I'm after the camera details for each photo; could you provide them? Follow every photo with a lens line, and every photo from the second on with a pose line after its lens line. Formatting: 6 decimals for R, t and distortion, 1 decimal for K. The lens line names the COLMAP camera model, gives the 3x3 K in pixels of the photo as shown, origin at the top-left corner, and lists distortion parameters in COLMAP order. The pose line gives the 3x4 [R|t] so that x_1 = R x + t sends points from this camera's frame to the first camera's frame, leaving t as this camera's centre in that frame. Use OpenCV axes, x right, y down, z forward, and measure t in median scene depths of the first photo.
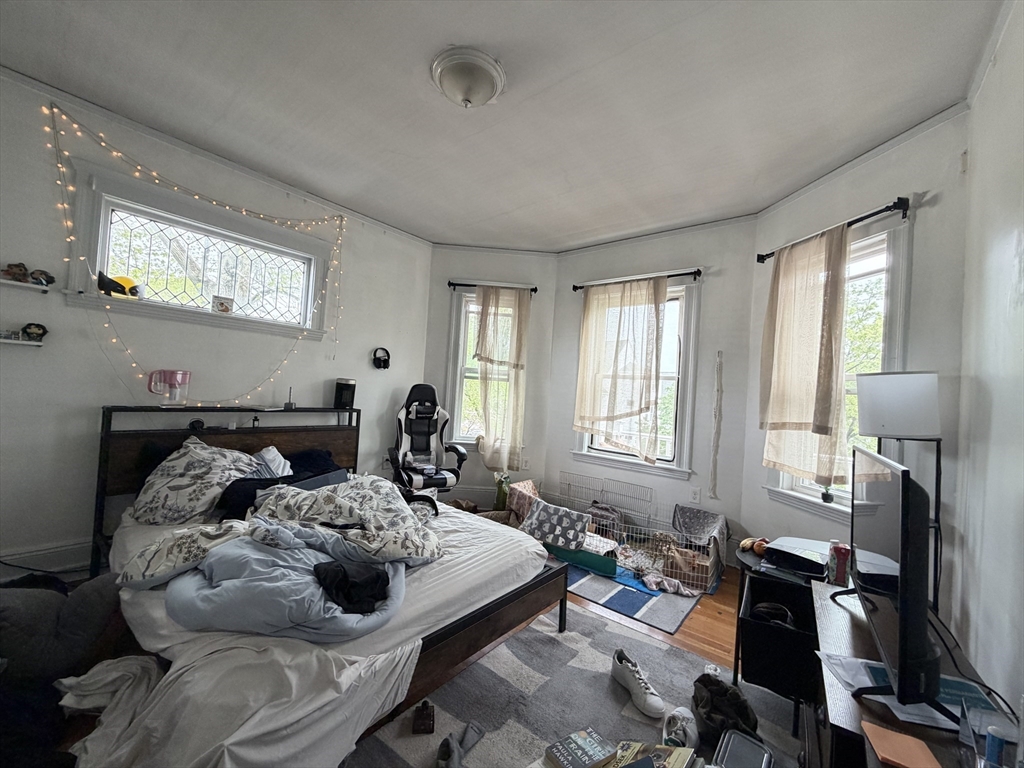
lens RADIAL K [[403.6, 0, 512.0], [0, 403.6, 384.0], [0, 0, 1]] dist [0.000228, -0.000002]
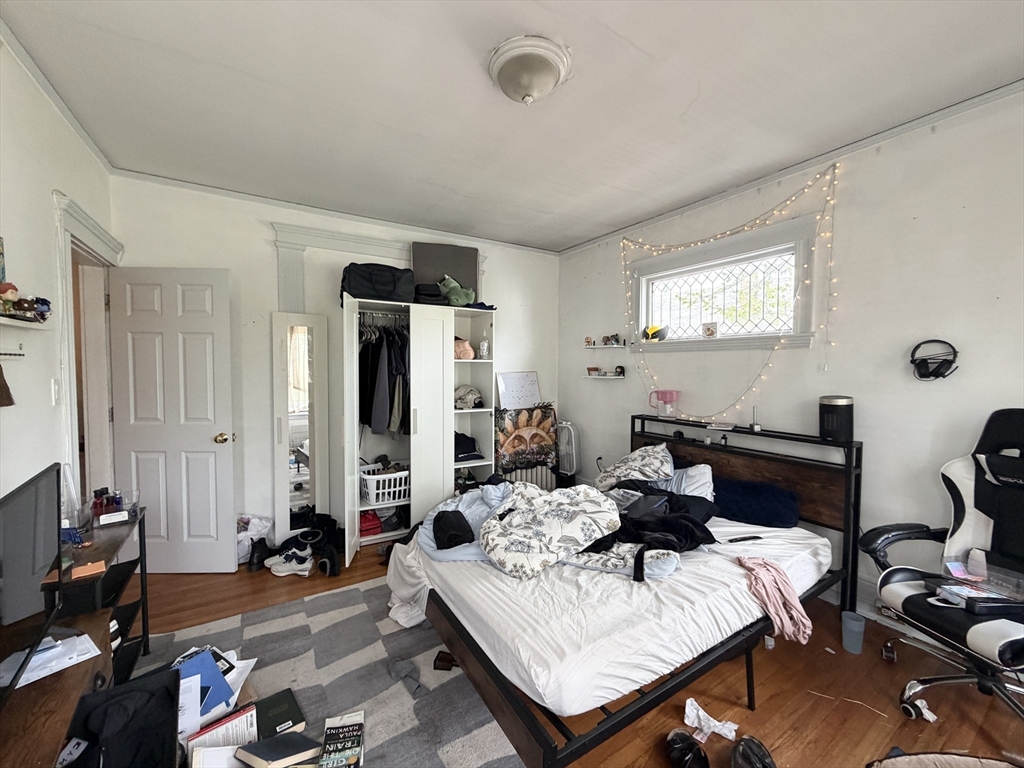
lens RADIAL K [[413.7, 0, 512.0], [0, 413.7, 384.0], [0, 0, 1]] dist [-0.000409, -0.000018]
pose [[-0.316950, -0.026604, -0.948069, 0.478243], [-0.008655, 0.999646, -0.025158, -0.013702], [0.948403, 0.000232, -0.317068, 0.780193]]
